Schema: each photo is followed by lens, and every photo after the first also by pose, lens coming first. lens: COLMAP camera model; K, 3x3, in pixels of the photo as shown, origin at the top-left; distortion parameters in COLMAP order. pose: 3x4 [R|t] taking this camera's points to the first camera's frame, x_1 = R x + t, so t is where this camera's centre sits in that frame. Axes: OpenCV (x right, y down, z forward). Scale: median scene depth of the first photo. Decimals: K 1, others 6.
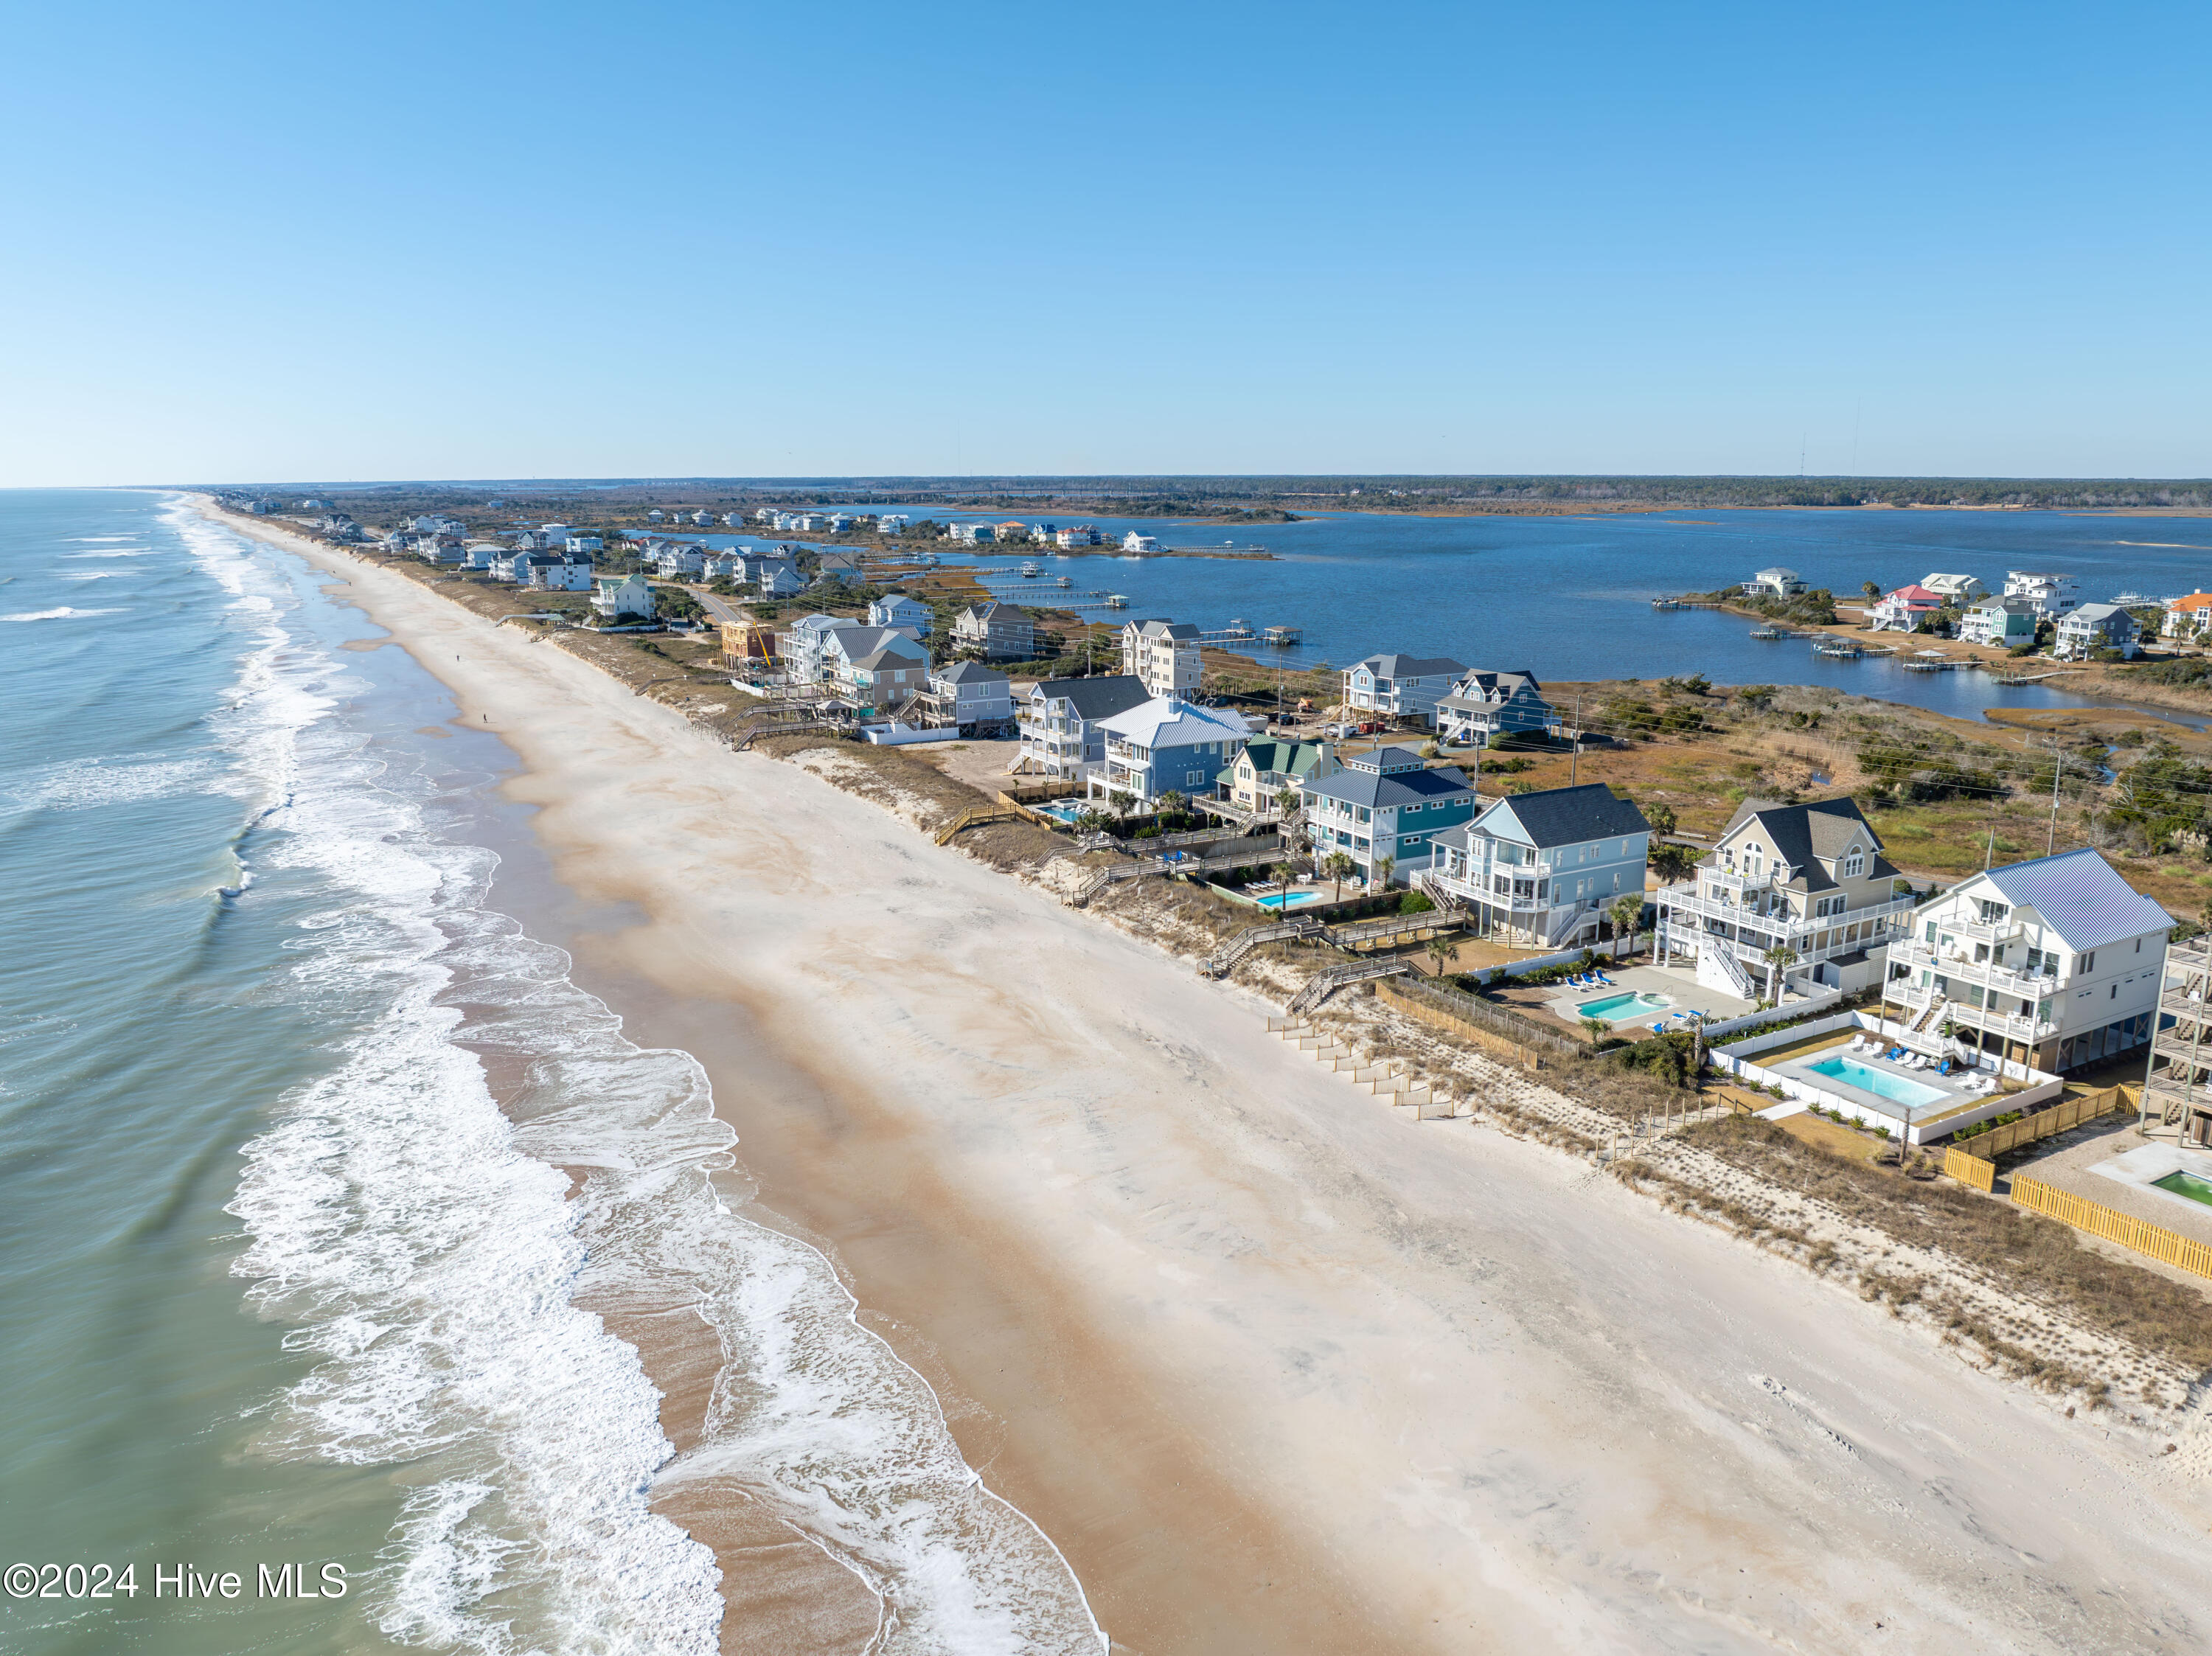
lens RADIAL K [[1564.0, 0, 1106.0], [0, 1564.0, 828.0], [0, 0, 1]] dist [-0.046707, 0.002650]
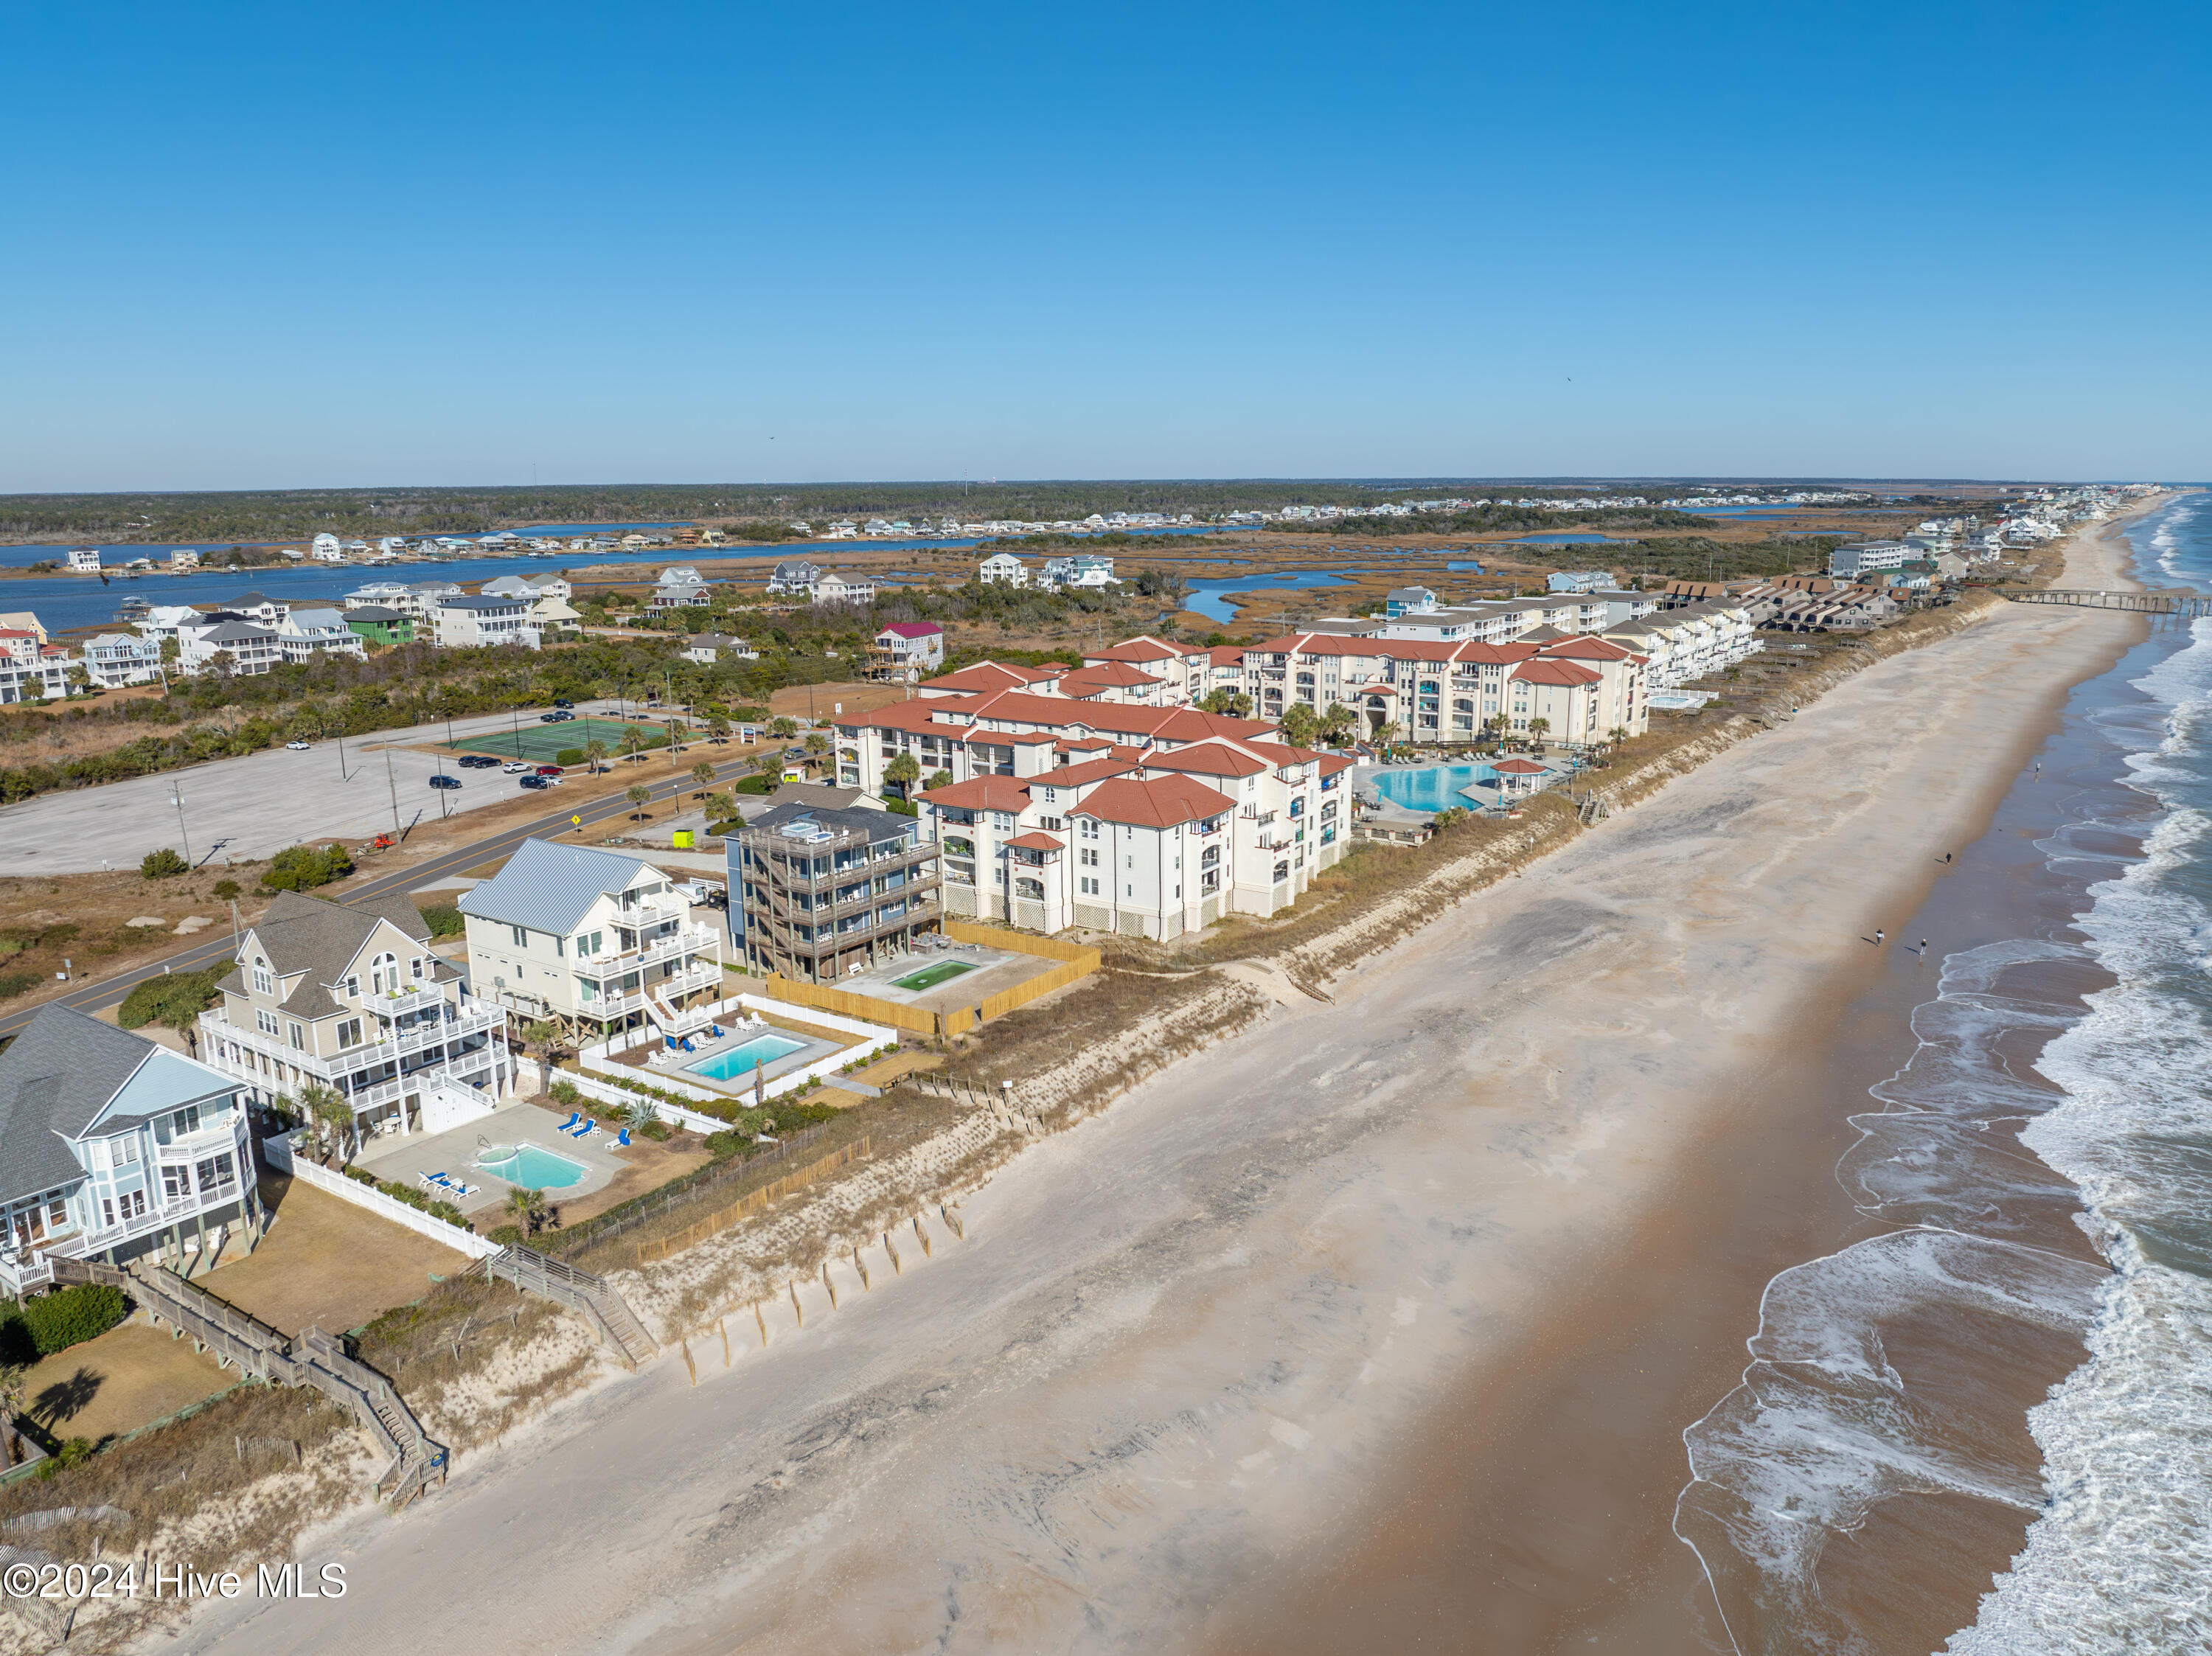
lens RADIAL K [[1564.0, 0, 1106.0], [0, 1564.0, 828.0], [0, 0, 1]] dist [-0.046707, 0.002650]
pose [[-0.442230, -0.185817, 0.877442, -0.440490], [0.208681, 0.930138, 0.302151, -0.214774], [-0.872287, 0.316726, -0.372558, 0.946297]]
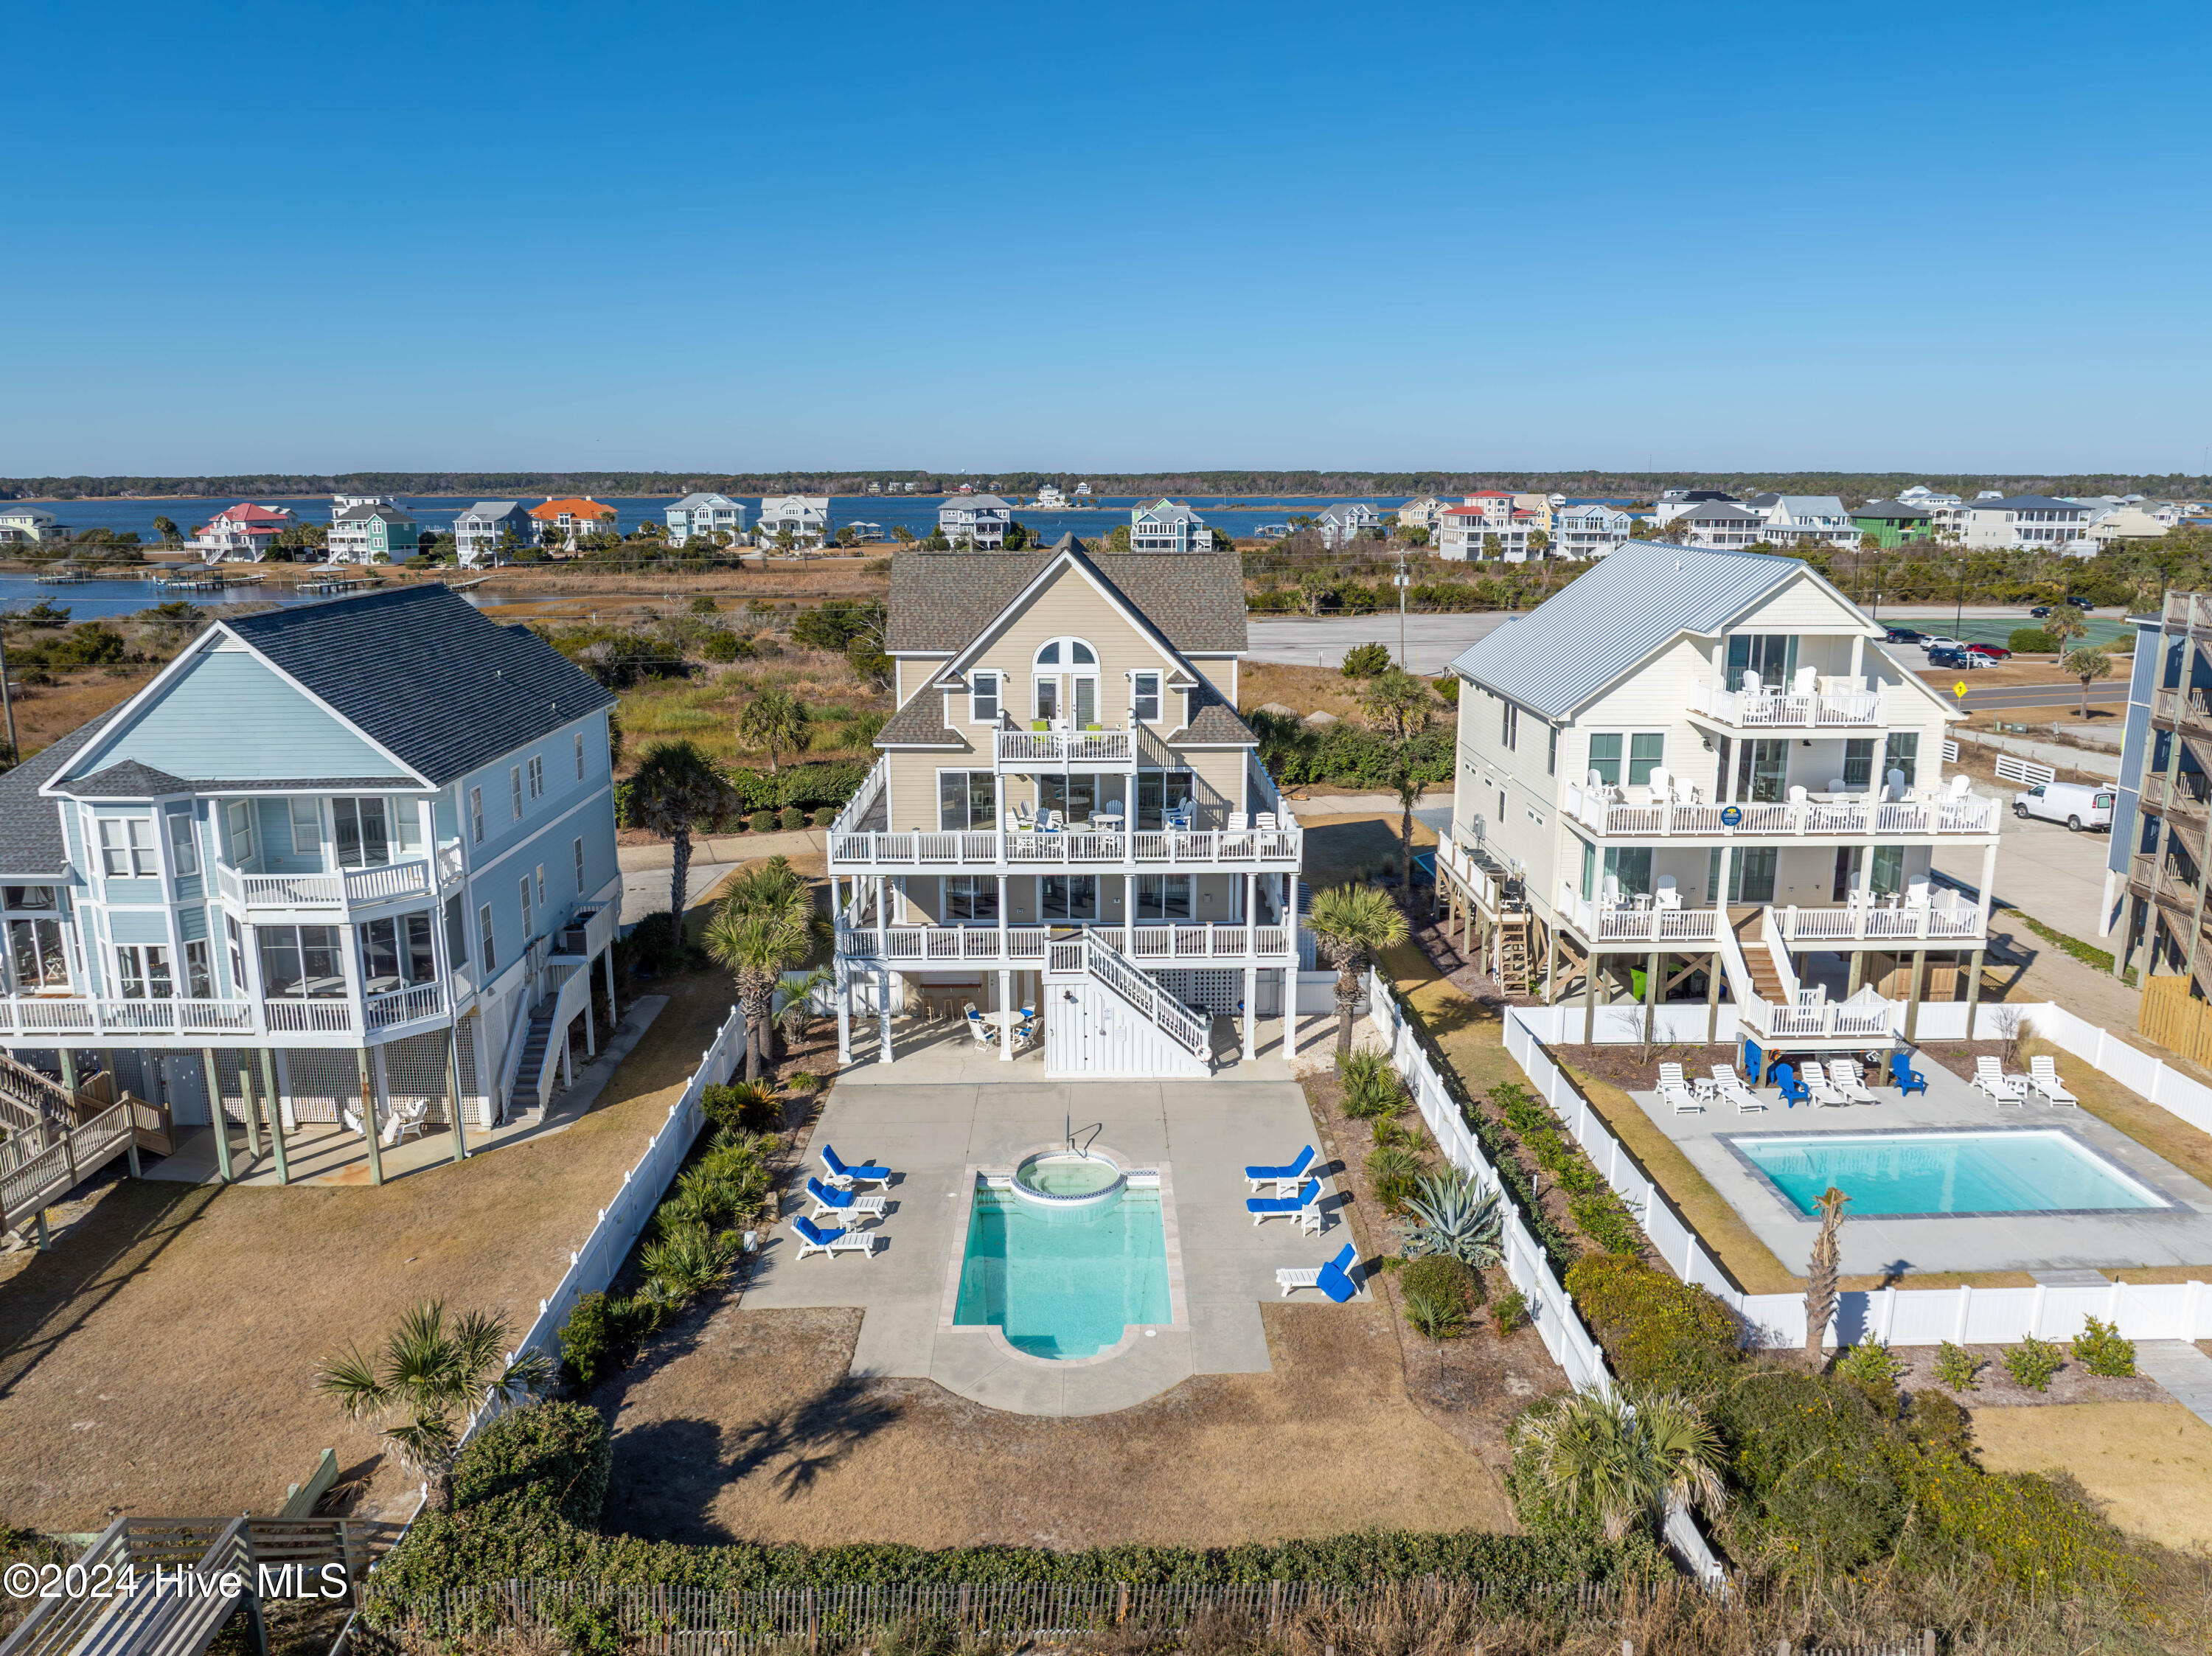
lens RADIAL K [[1564.0, 0, 1106.0], [0, 1564.0, 828.0], [0, 0, 1]] dist [-0.046707, 0.002650]
pose [[0.479366, -0.186721, 0.857522, 0.111864], [0.192515, 0.975679, 0.104830, 0.015626], [-0.856240, 0.114834, 0.503653, 0.815728]]
